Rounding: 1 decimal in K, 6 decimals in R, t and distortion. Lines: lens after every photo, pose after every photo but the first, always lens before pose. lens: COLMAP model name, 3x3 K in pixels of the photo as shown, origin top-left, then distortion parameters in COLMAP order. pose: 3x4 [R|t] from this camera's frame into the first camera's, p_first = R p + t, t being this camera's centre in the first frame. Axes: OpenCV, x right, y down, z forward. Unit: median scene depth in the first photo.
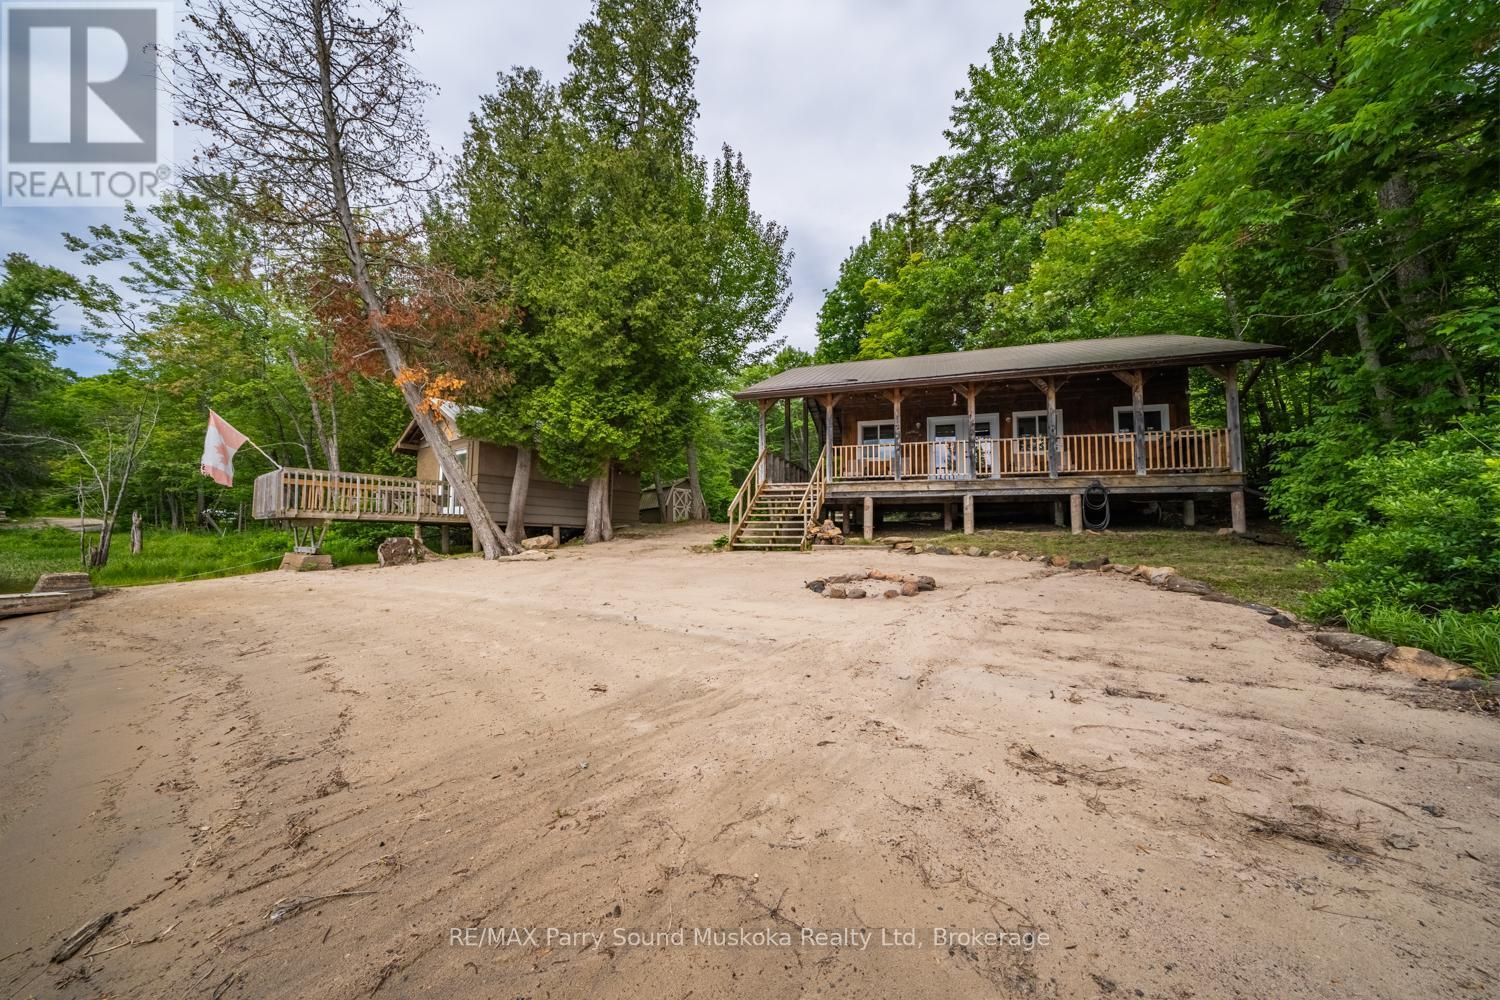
lens RADIAL K [[519.8, 0, 750.0], [0, 519.8, 500.0], [0, 0, 1]] dist [-0.021304, 0.000047]
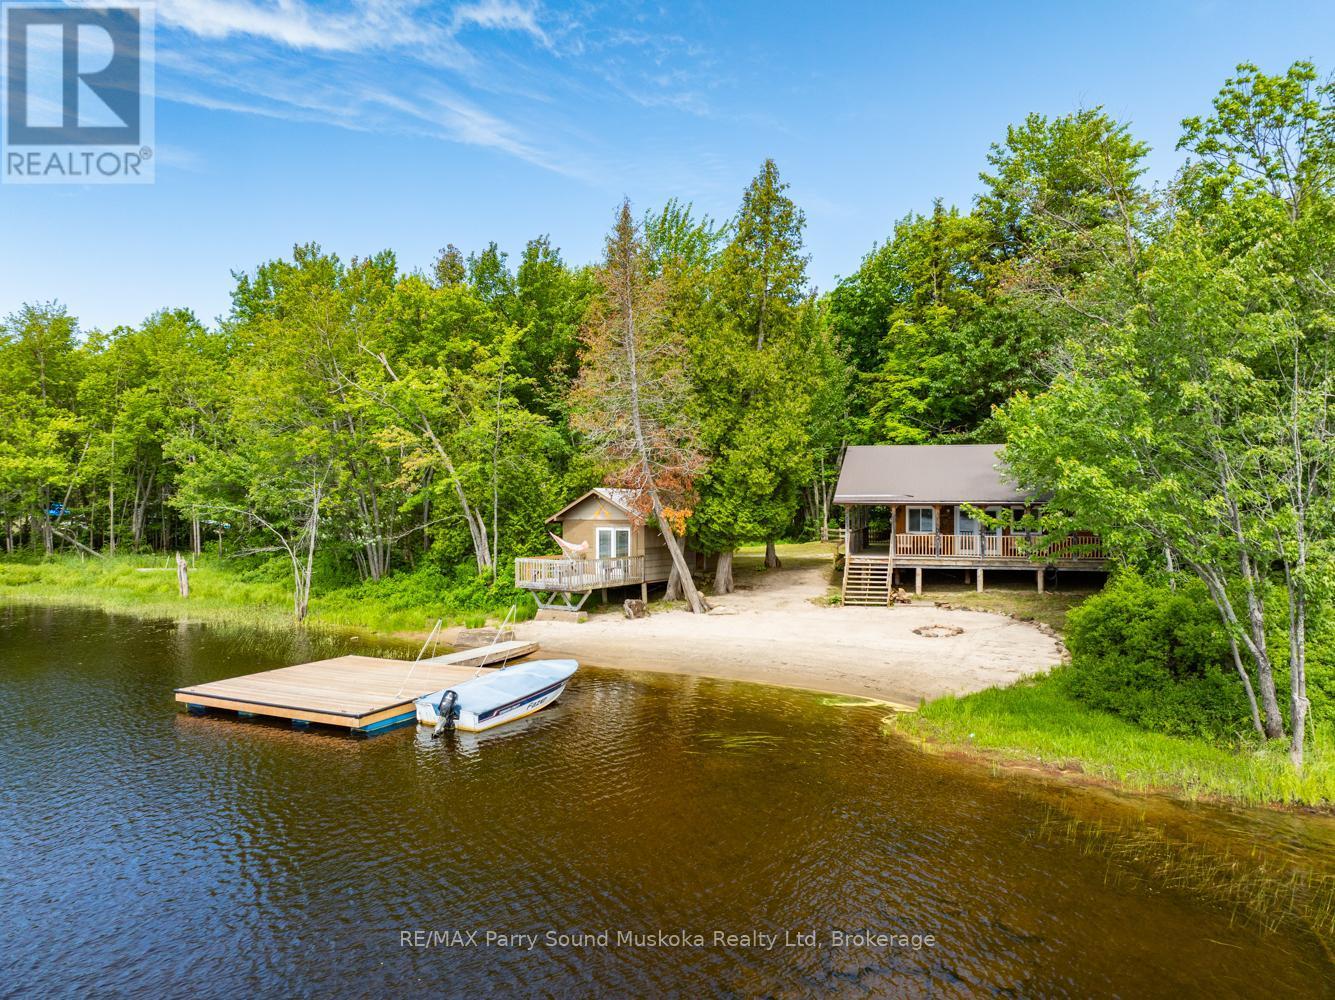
lens RADIAL K [[944.3, 0, 666.4], [0, 944.3, 490.1], [0, 0, 1]] dist [-0.040450, 0.002187]
pose [[0.998139, -0.008386, 0.060408, -0.732618], [0.004481, 0.997908, 0.064496, -0.443231], [-0.060823, -0.064105, 0.996088, -1.850549]]
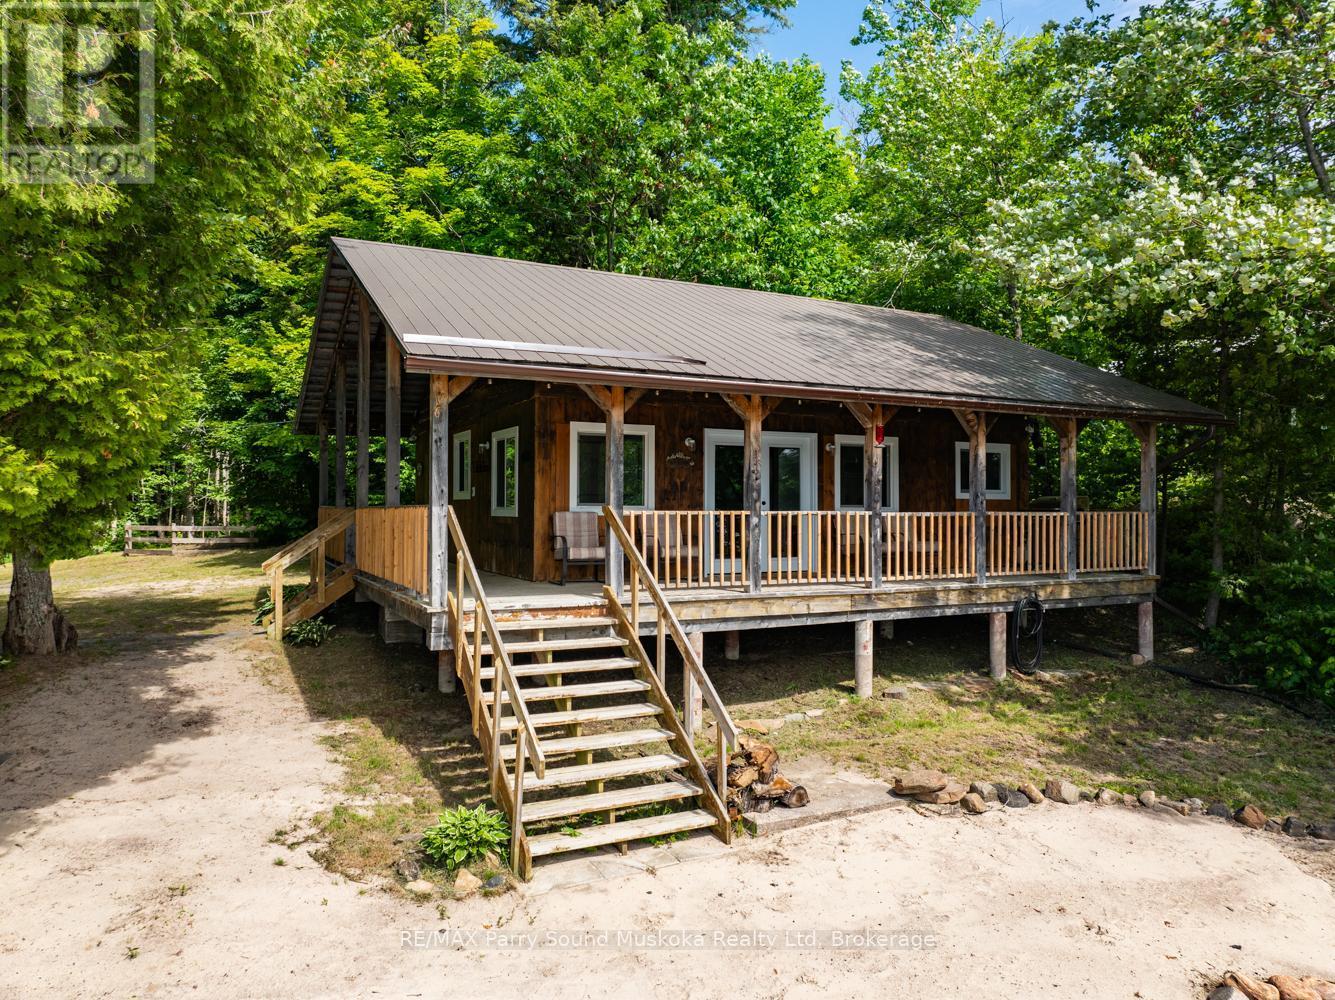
lens RADIAL K [[944.3, 0, 666.4], [0, 944.3, 490.1], [0, 0, 1]] dist [-0.040450, 0.002187]
pose [[0.692664, 0.007107, 0.721225, -0.366456], [-0.048403, 0.998155, 0.036651, -0.154804], [-0.719634, -0.060296, 0.691730, 0.496178]]
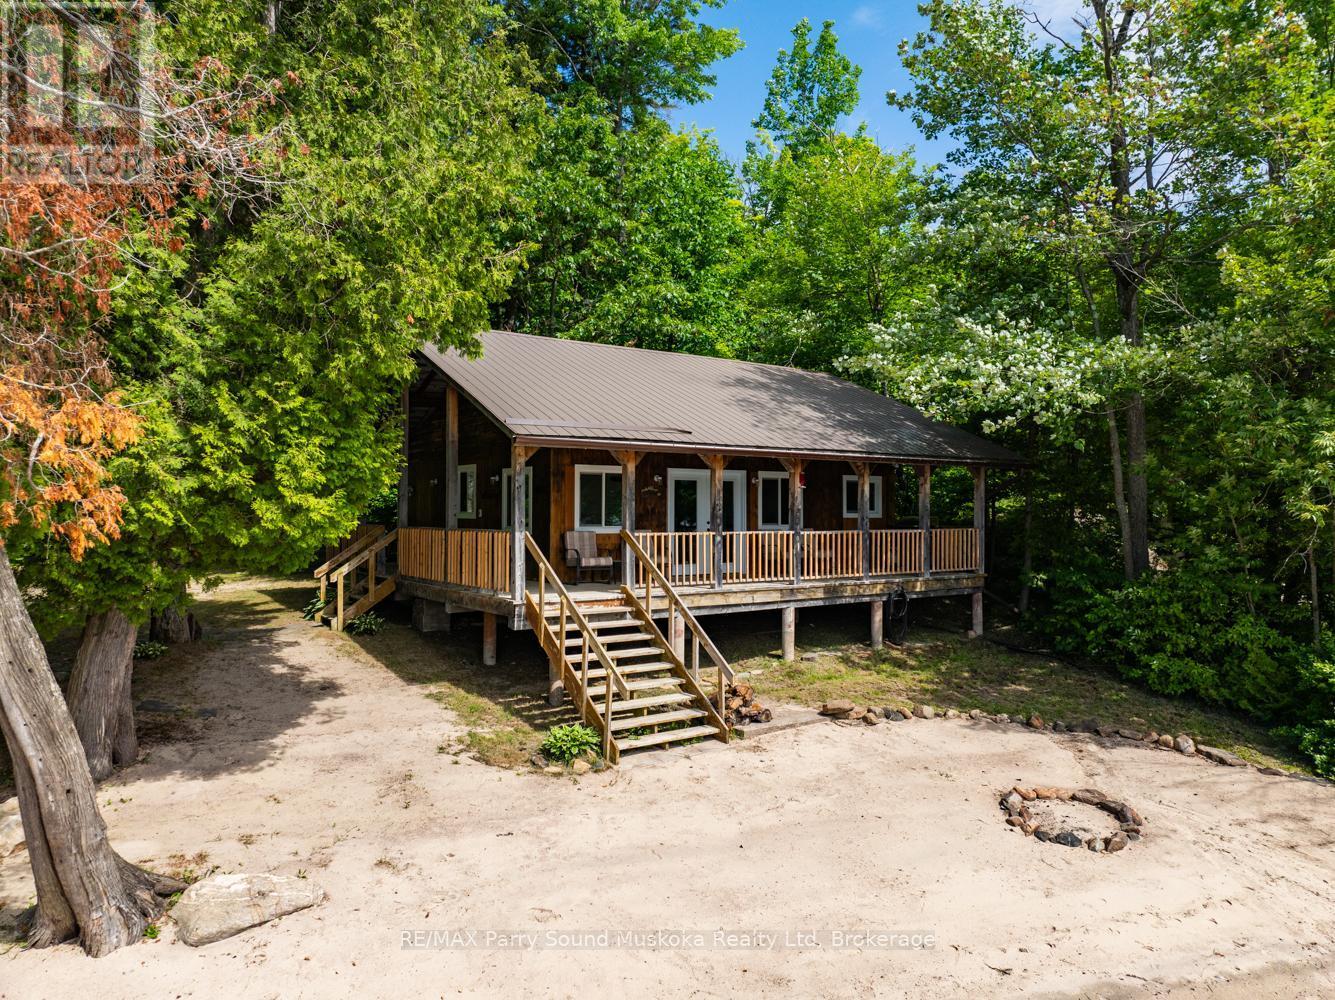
lens RADIAL K [[944.3, 0, 666.4], [0, 944.3, 490.1], [0, 0, 1]] dist [-0.040450, 0.002187]
pose [[0.580283, 0.009318, 0.814362, -0.728214], [-0.055998, 0.998025, 0.028482, -0.193351], [-0.812488, -0.062130, 0.579658, 0.375910]]
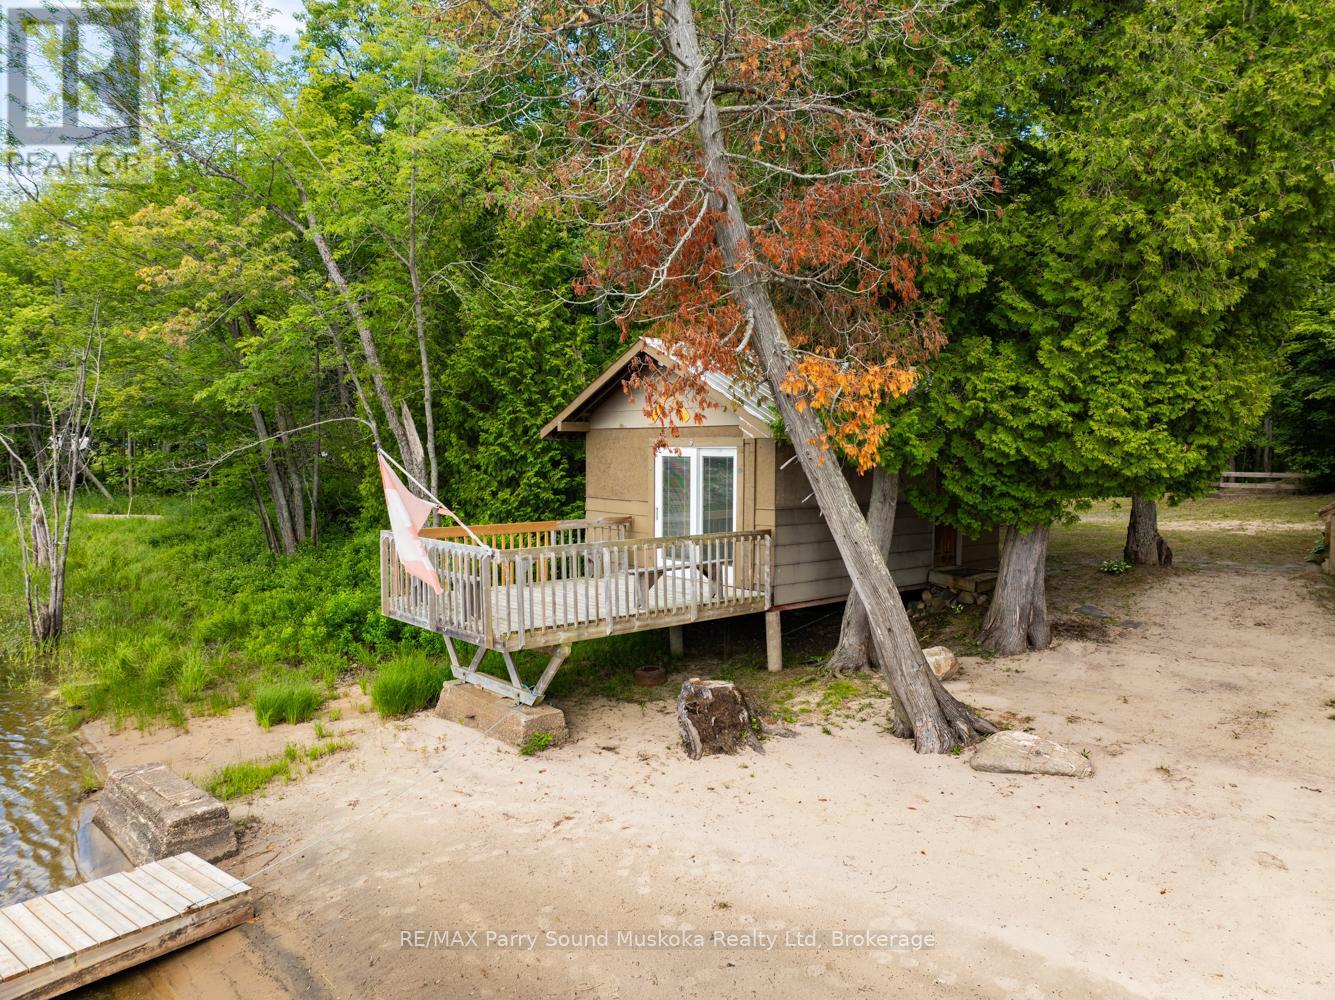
lens RADIAL K [[944.3, 0, 666.4], [0, 944.3, 490.1], [0, 0, 1]] dist [-0.040450, 0.002187]
pose [[0.979695, 0.006084, -0.200403, -0.530685], [0.018003, 0.992832, 0.118151, -0.202194], [0.199685, -0.119360, 0.972563, 0.163178]]
